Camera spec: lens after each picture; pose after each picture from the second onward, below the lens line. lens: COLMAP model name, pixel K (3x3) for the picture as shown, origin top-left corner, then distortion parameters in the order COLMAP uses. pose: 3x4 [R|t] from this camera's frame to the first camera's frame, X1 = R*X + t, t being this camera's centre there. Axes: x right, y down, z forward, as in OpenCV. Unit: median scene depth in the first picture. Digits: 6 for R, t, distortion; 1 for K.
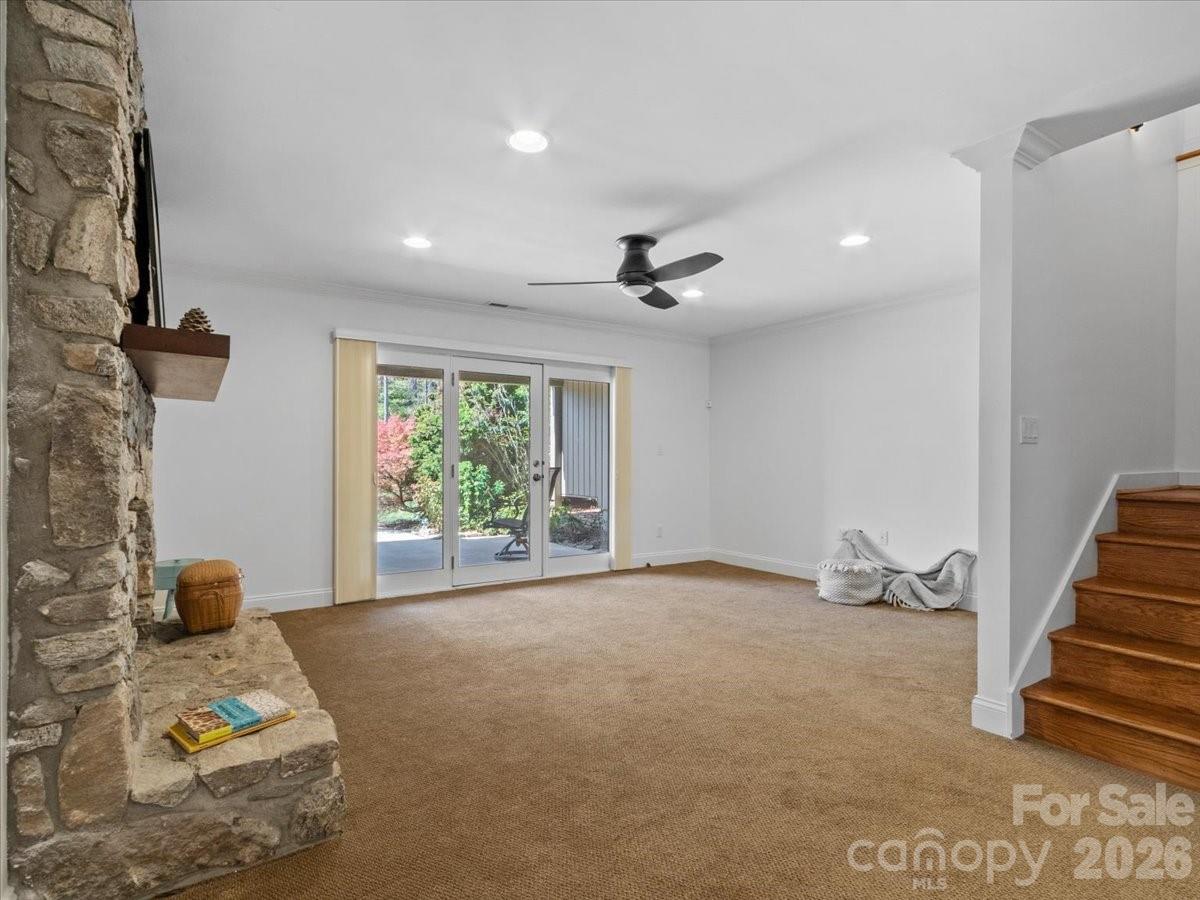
lens RADIAL K [[616.4, 0, 593.8], [0, 616.4, 461.9], [0, 0, 1]] dist [0.000329, -0.000198]
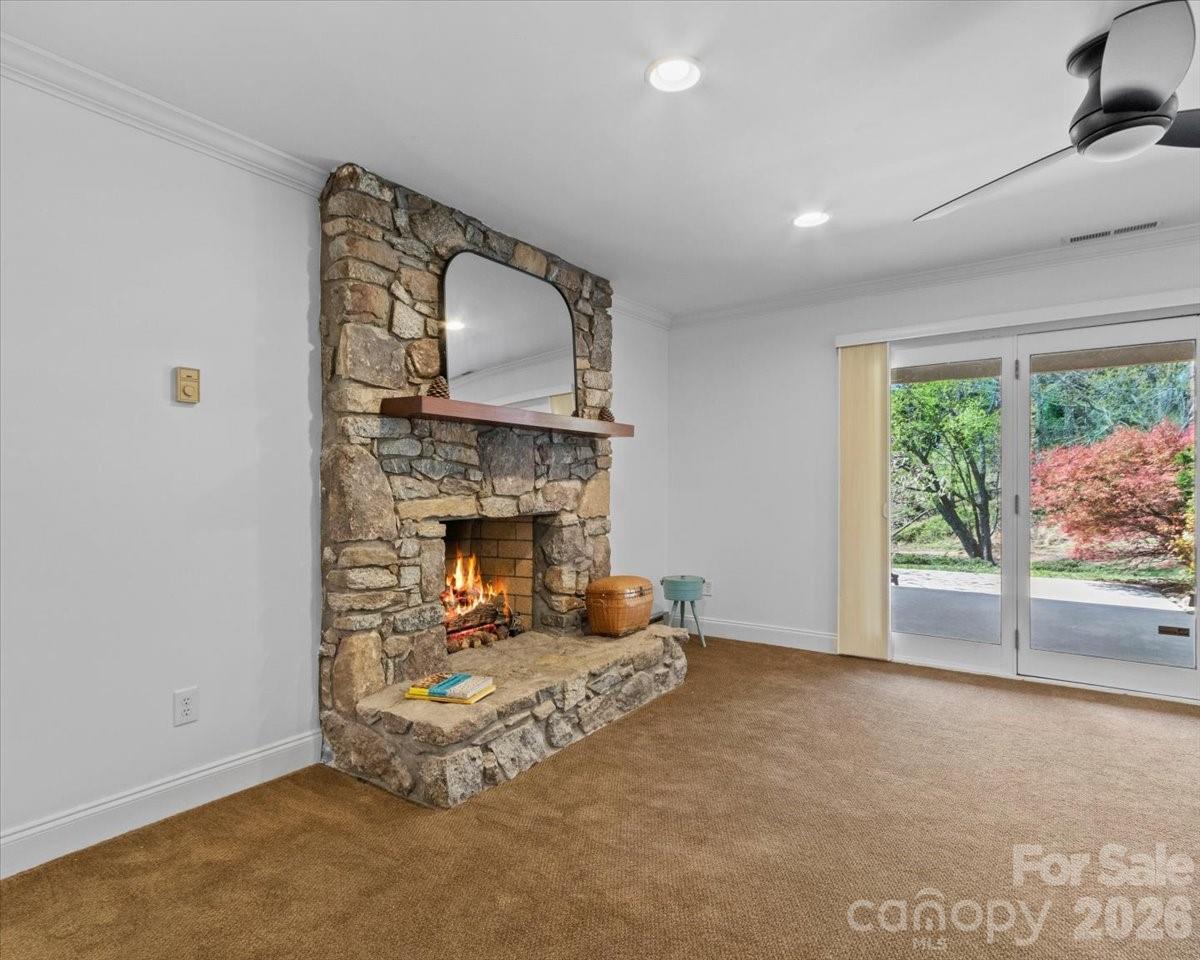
lens RADIAL K [[661.3, 0, 554.5], [0, 661.3, 485.1], [0, 0, 1]] dist [0.003627, 0.000486]
pose [[0.323372, -0.002966, -0.946267, 0.771216], [-0.003077, 0.999987, -0.004186, -0.005347], [0.946267, 0.004265, 0.323358, 0.728752]]
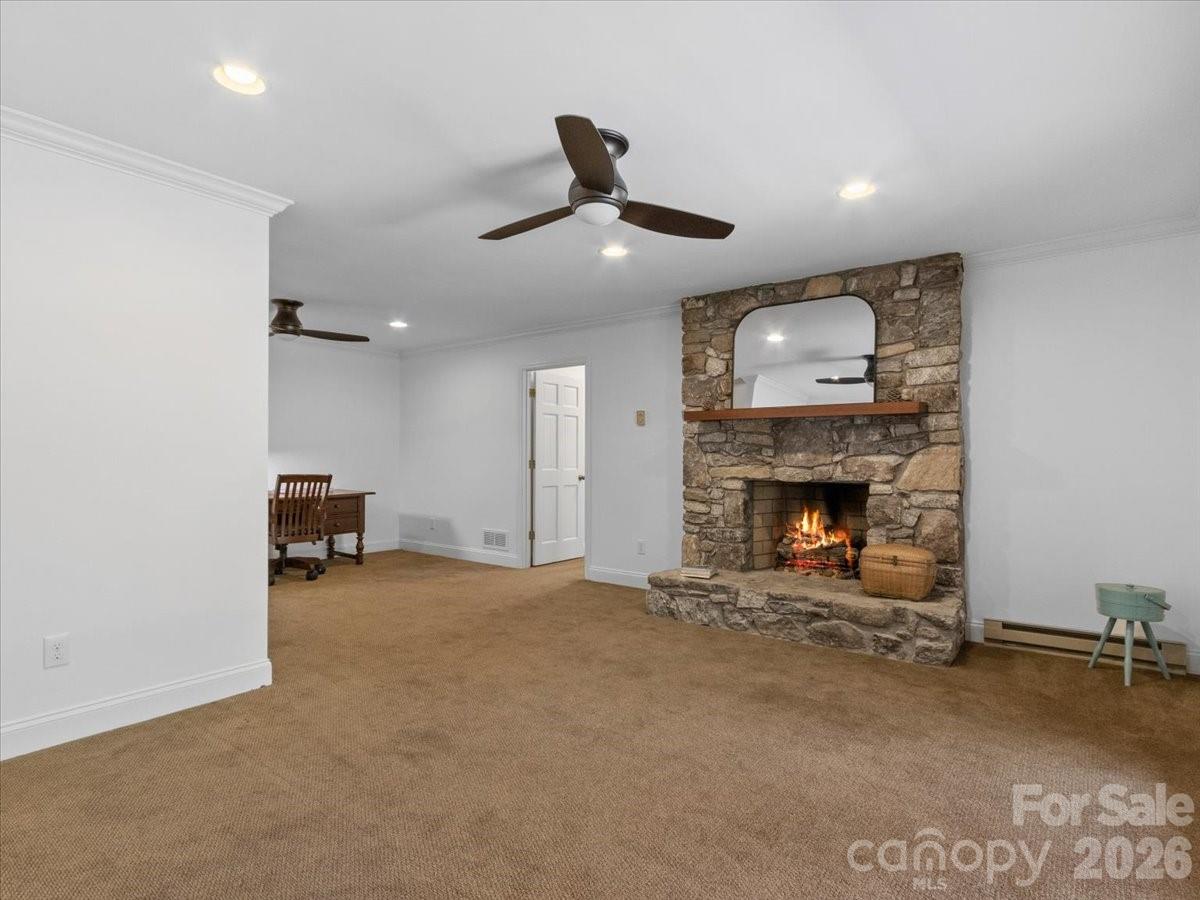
lens RADIAL K [[625.4, 0, 595.4], [0, 625.4, 456.0], [0, 0, 1]] dist [0.007642, -0.000116]
pose [[-0.945974, -0.006709, -0.324174, 0.536629], [-0.008090, 0.999963, 0.002913, -0.022657], [0.324143, 0.005378, -0.945993, 3.004011]]
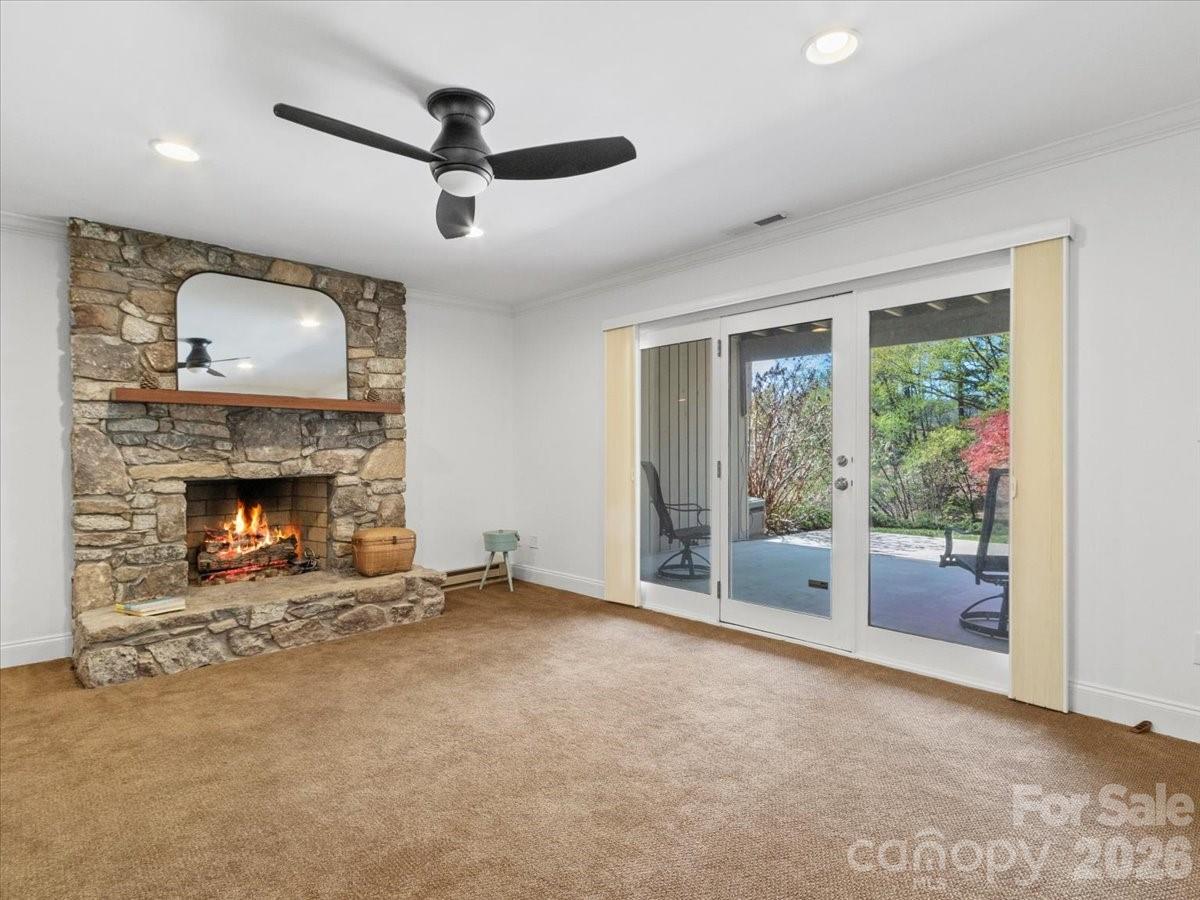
lens RADIAL K [[625.4, 0, 595.4], [0, 625.4, 456.0], [0, 0, 1]] dist [0.007642, -0.000116]
pose [[0.169257, 0.004898, -0.985560, 1.309049], [-0.001487, 0.999988, 0.004714, -0.013823], [0.985571, 0.000668, 0.169262, 1.863278]]
